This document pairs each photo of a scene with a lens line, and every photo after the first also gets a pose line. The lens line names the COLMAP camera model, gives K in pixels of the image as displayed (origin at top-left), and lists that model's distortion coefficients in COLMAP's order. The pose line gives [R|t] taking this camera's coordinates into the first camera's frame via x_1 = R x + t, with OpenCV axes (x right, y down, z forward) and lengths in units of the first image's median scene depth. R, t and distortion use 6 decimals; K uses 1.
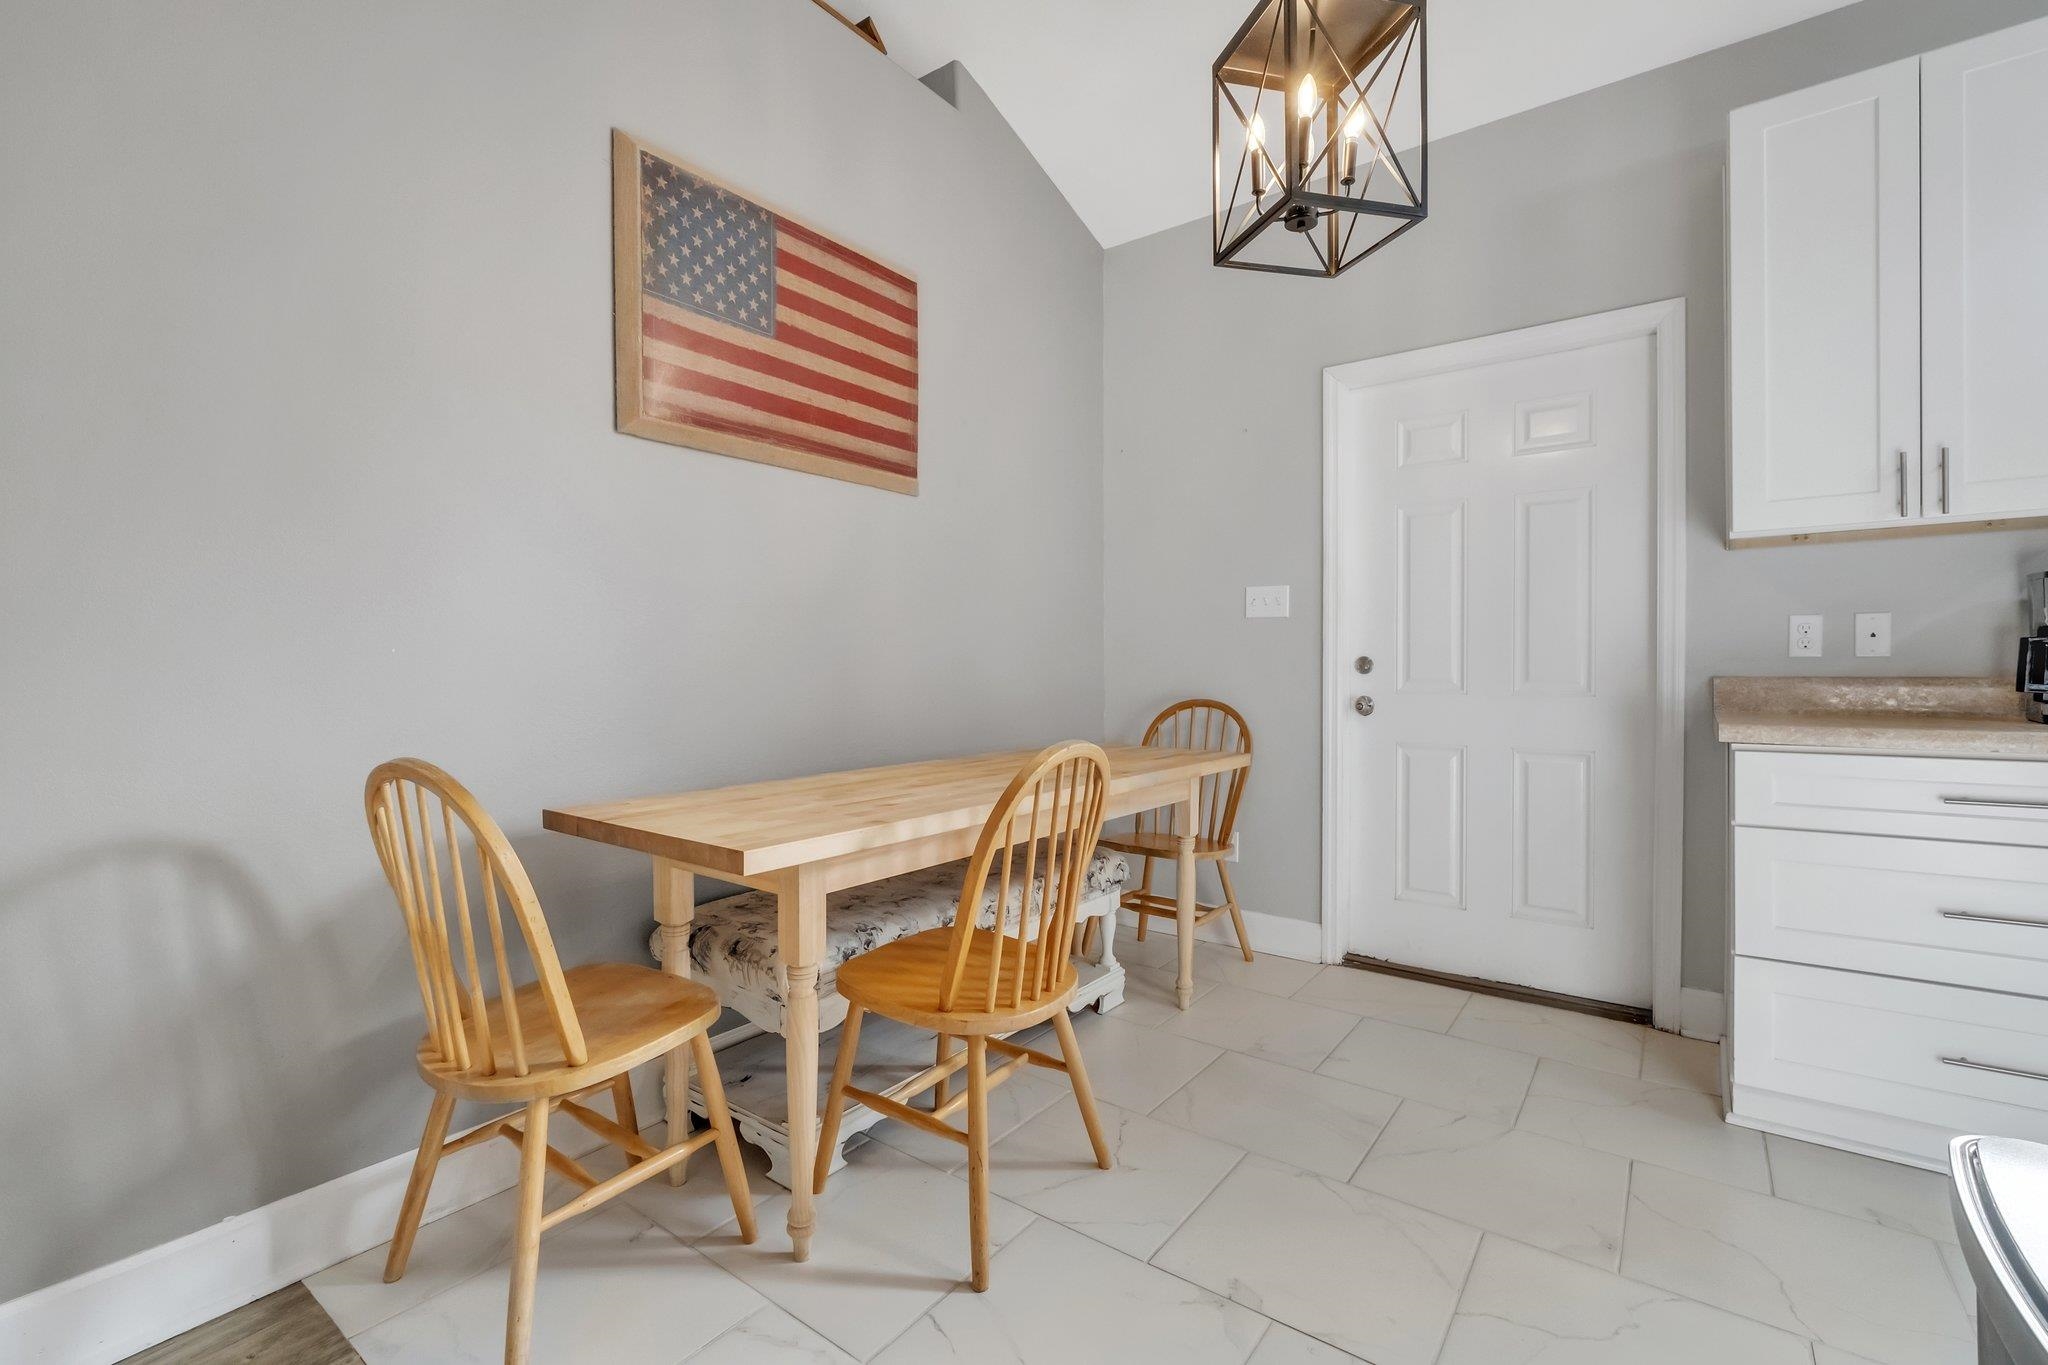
lens RADIAL K [[888.5, 0, 1023.8], [0, 888.5, 671.2], [0, 0, 1]] dist [-0.000524, 0.000074]
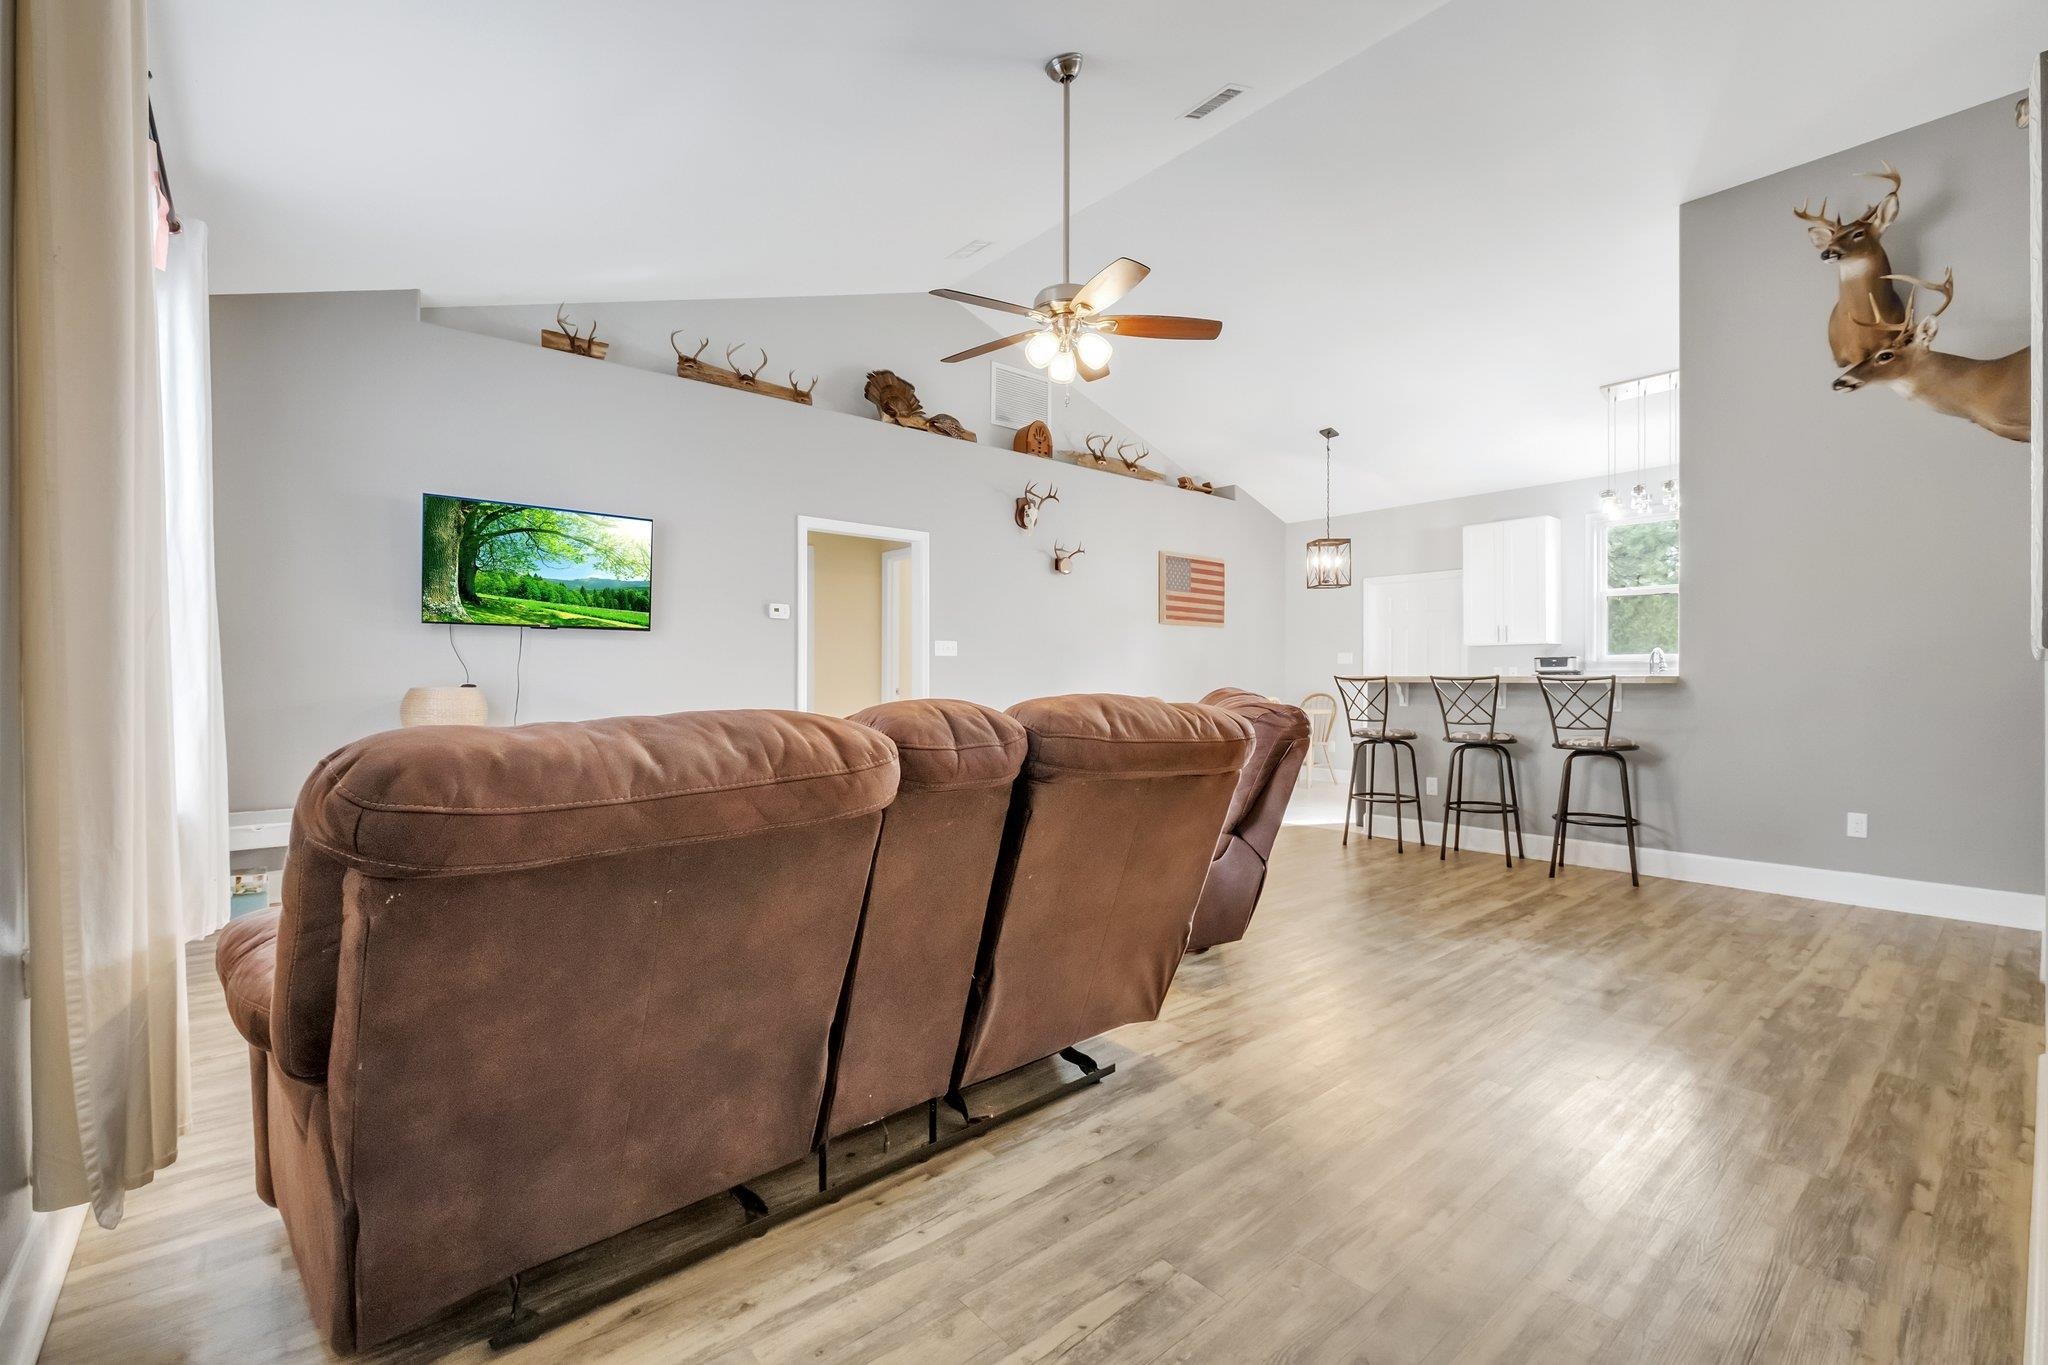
lens RADIAL K [[882.3, 0, 1024.0], [0, 882.3, 682.5], [0, 0, 1]] dist [-0.003305, -0.000612]
pose [[0.977581, 0.005799, -0.210479, -0.158292], [-0.007177, 0.999958, -0.005782, 0.024309], [0.210436, 0.007163, 0.977581, -2.357911]]
